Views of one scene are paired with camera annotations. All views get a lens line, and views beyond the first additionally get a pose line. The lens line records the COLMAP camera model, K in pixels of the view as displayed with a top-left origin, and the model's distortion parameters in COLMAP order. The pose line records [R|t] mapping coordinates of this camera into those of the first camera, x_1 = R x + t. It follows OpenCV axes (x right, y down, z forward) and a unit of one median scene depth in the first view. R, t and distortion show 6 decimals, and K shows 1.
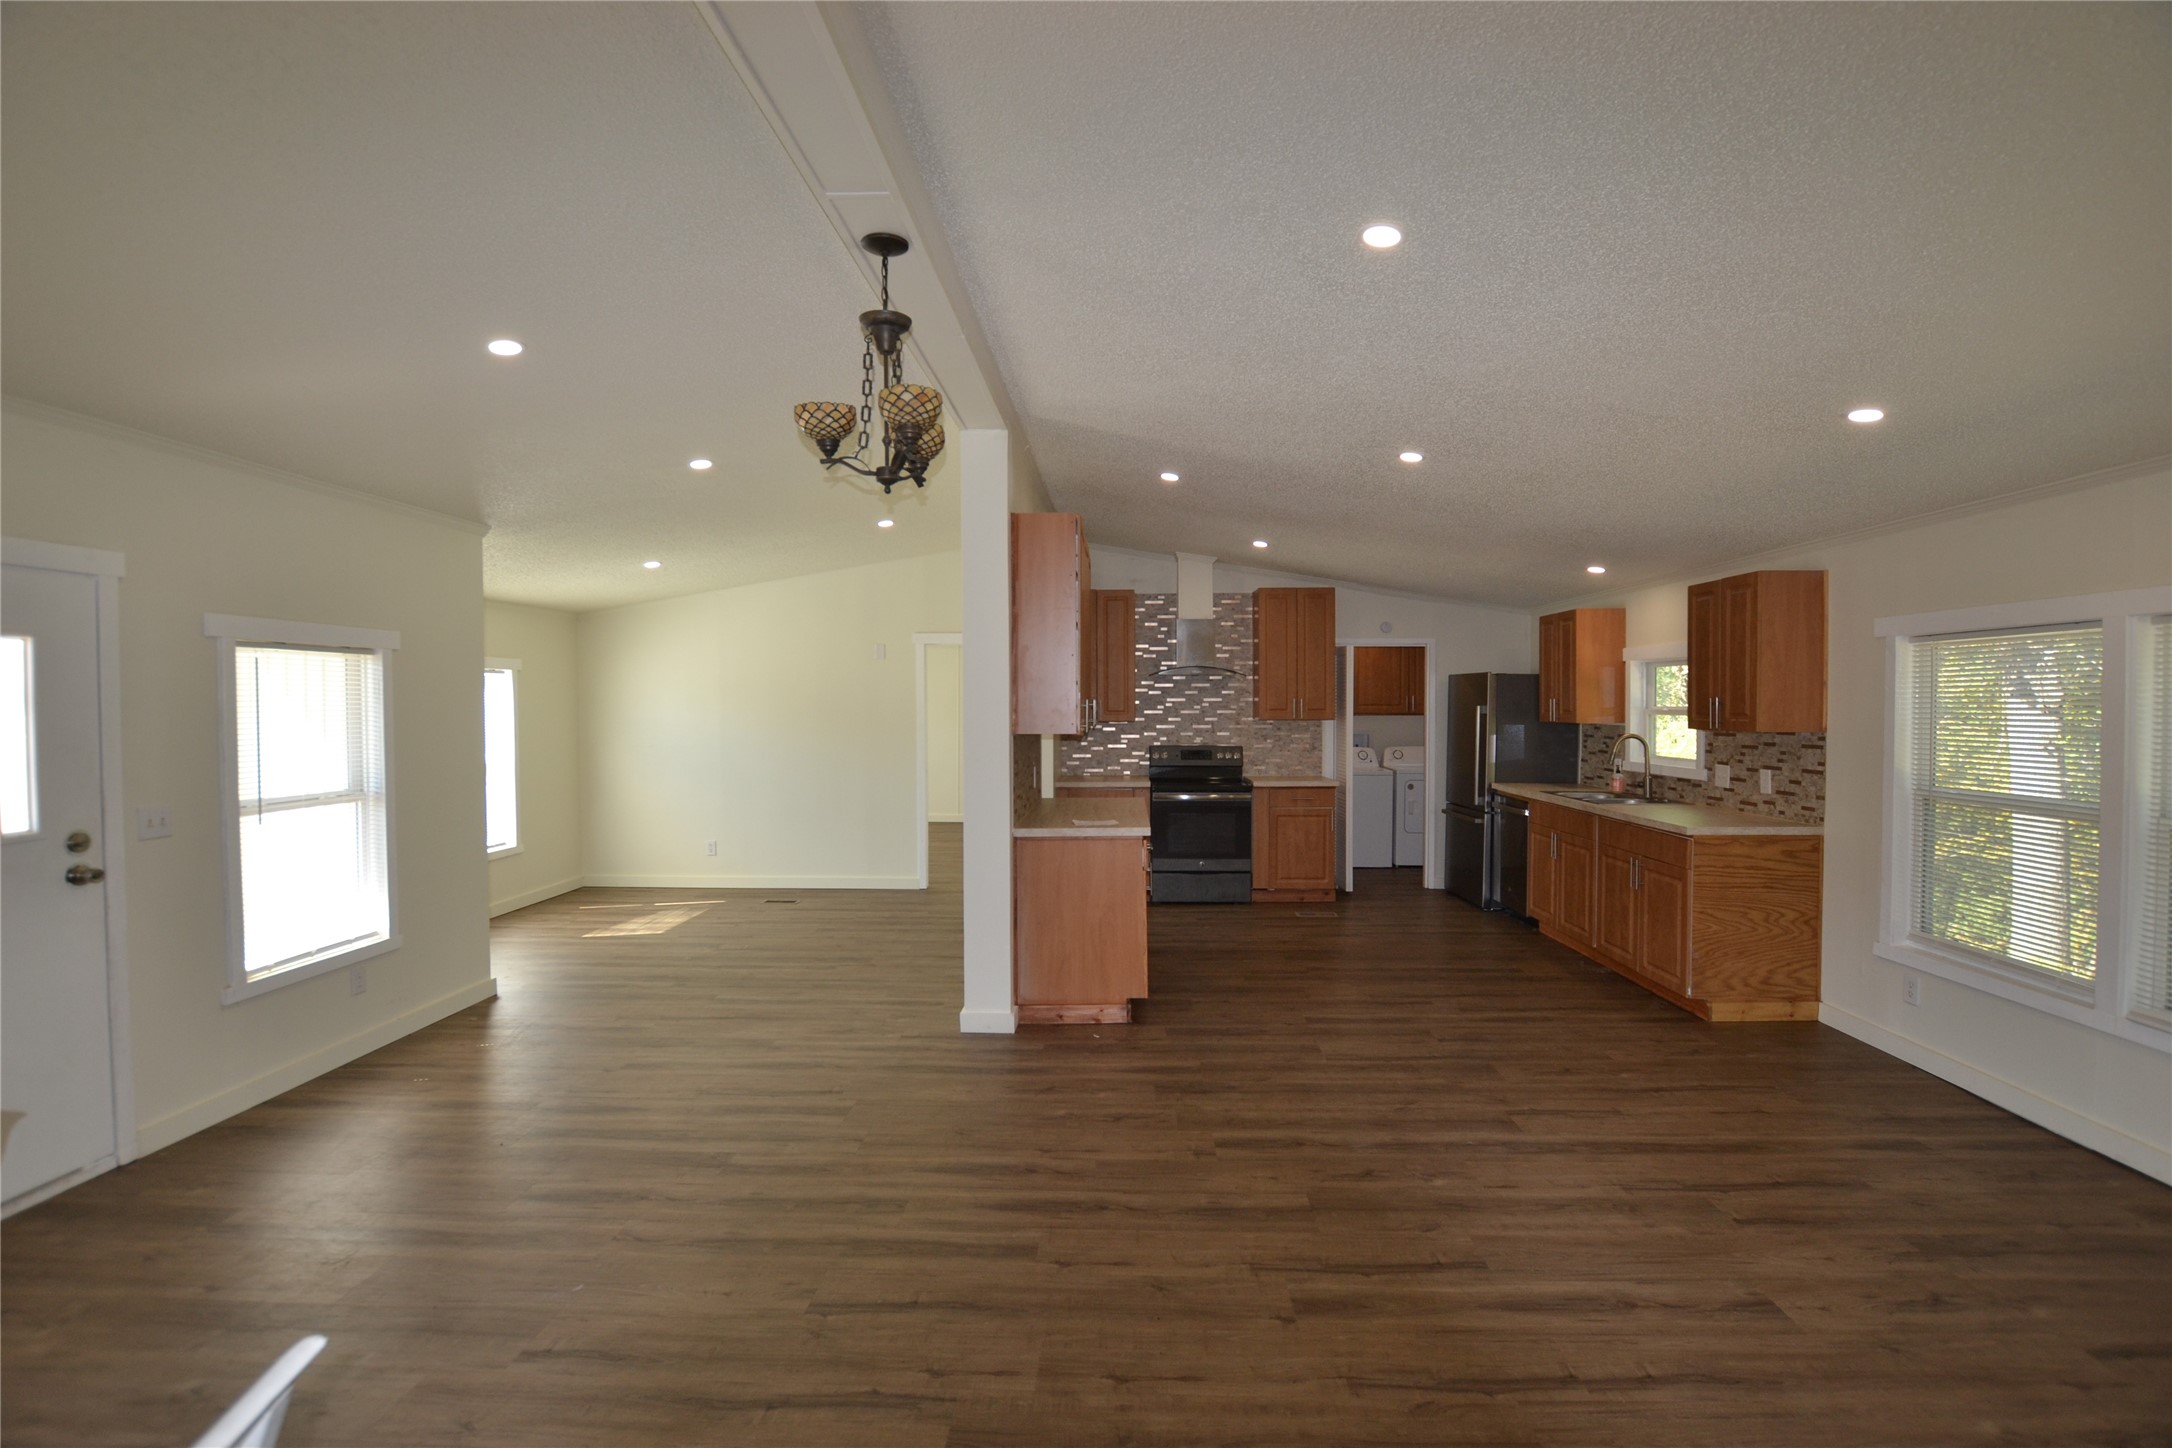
lens RADIAL K [[973.0, 0, 1086.0], [0, 973.0, 724.0], [0, 0, 1]] dist [-0.027581, -0.000013]
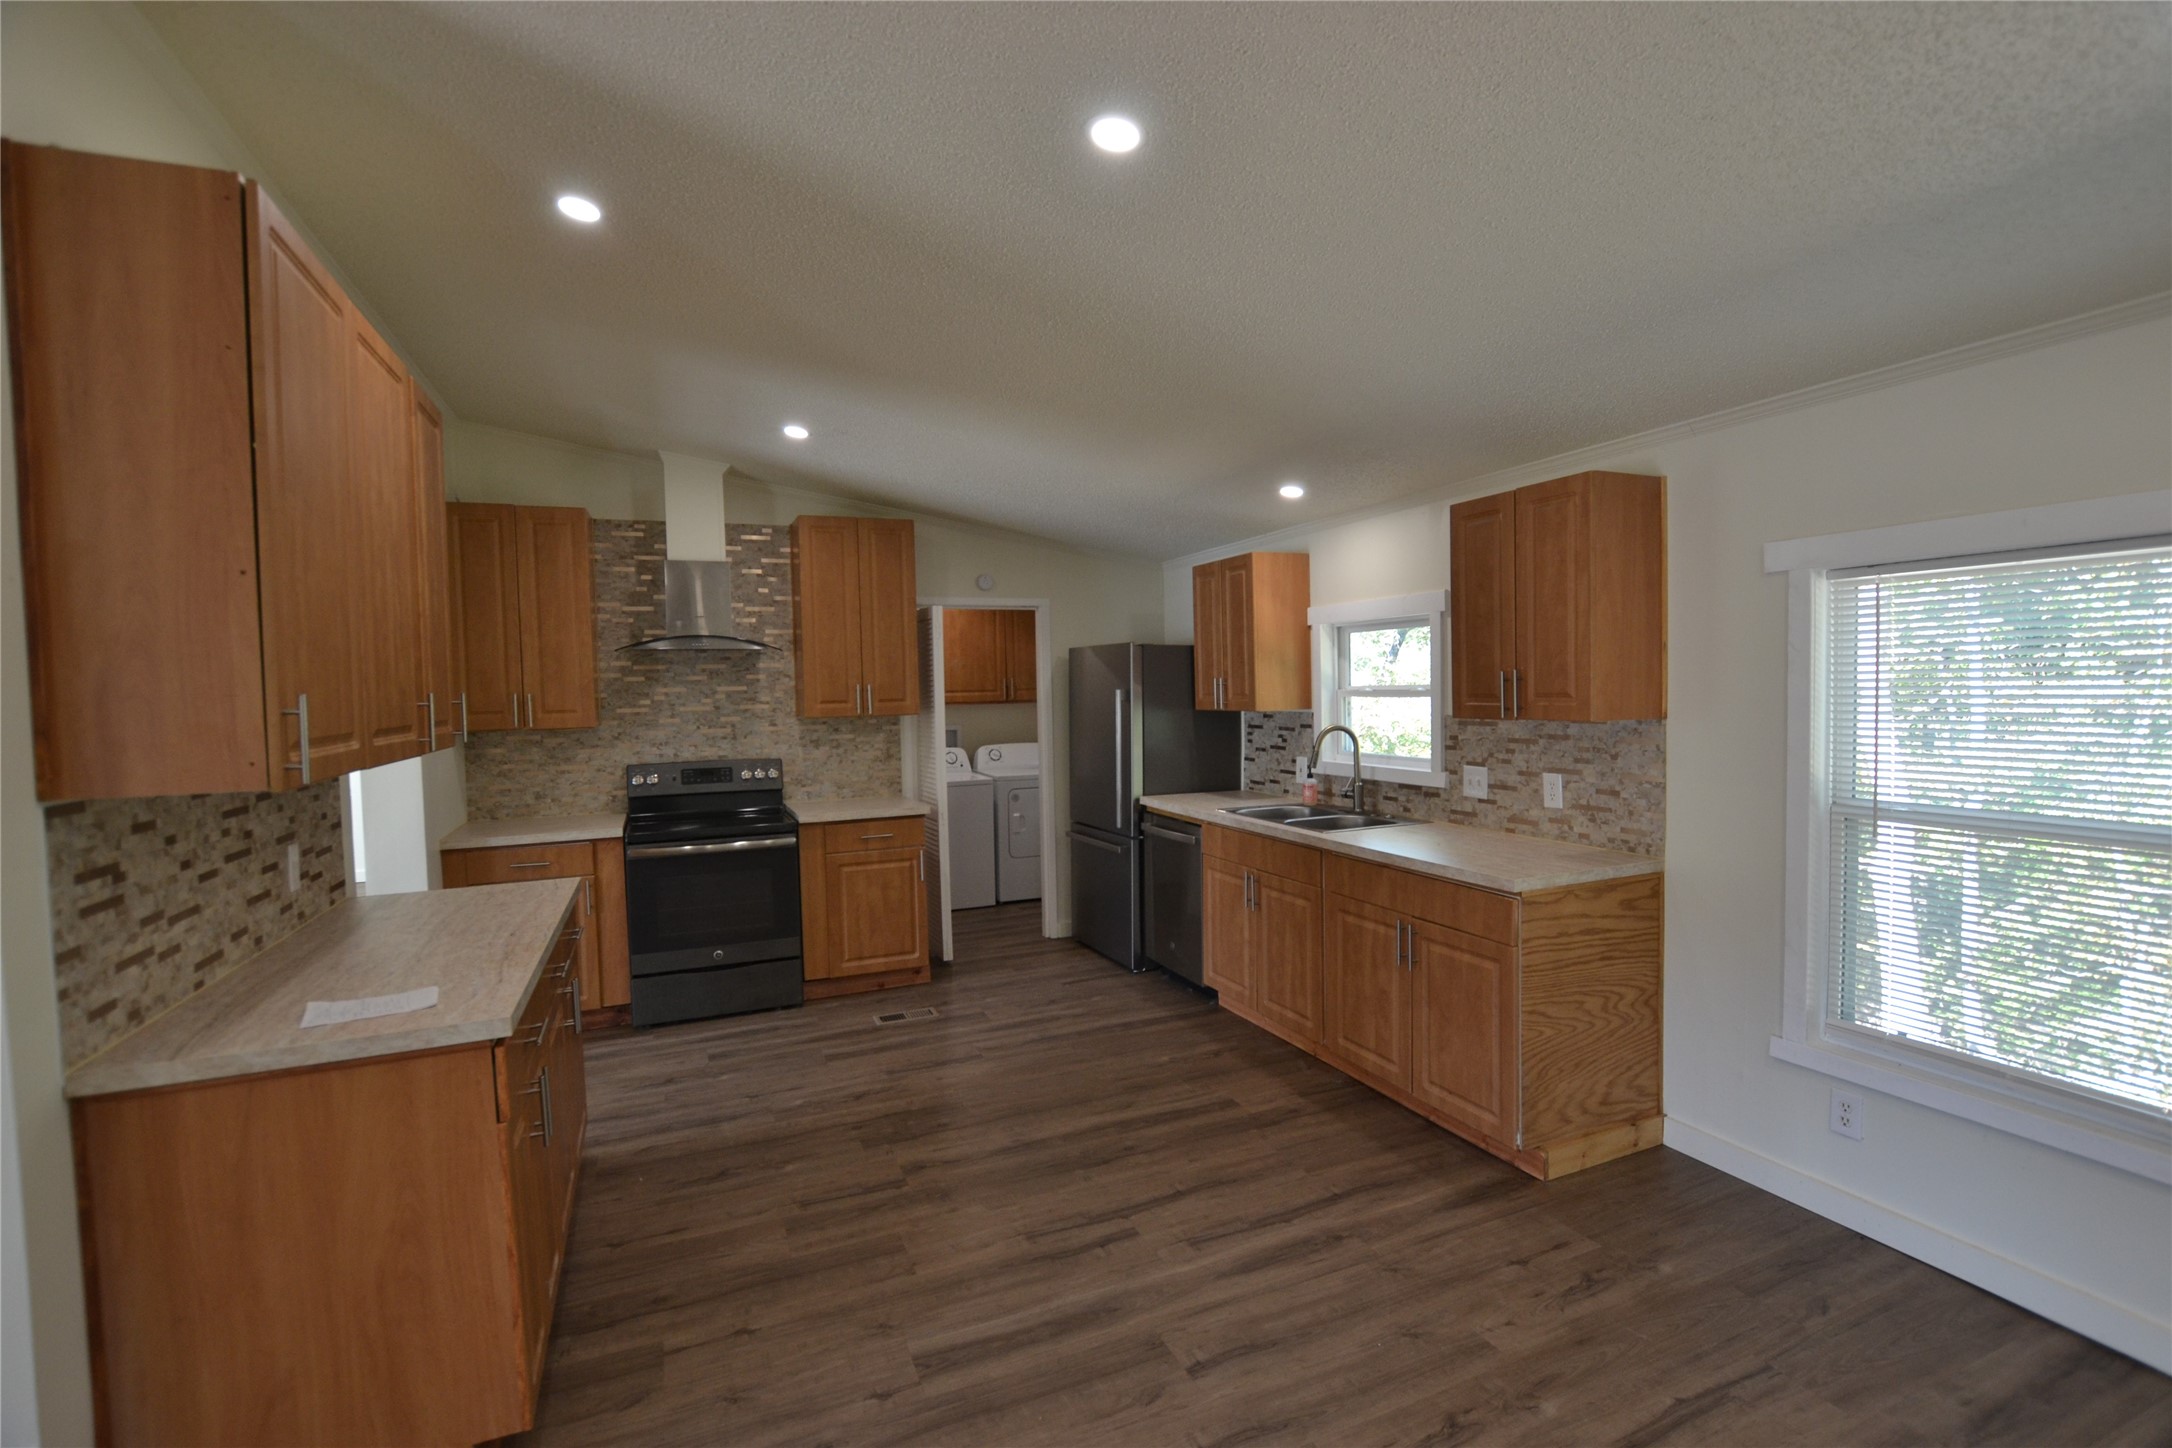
lens RADIAL K [[973.0, 0, 1086.0], [0, 973.0, 724.0], [0, 0, 1]] dist [-0.027581, -0.000013]
pose [[0.901867, -0.035235, 0.430574, 0.093719], [0.029327, 0.999363, 0.020353, -0.011087], [-0.431017, -0.005729, 0.902326, 0.462034]]
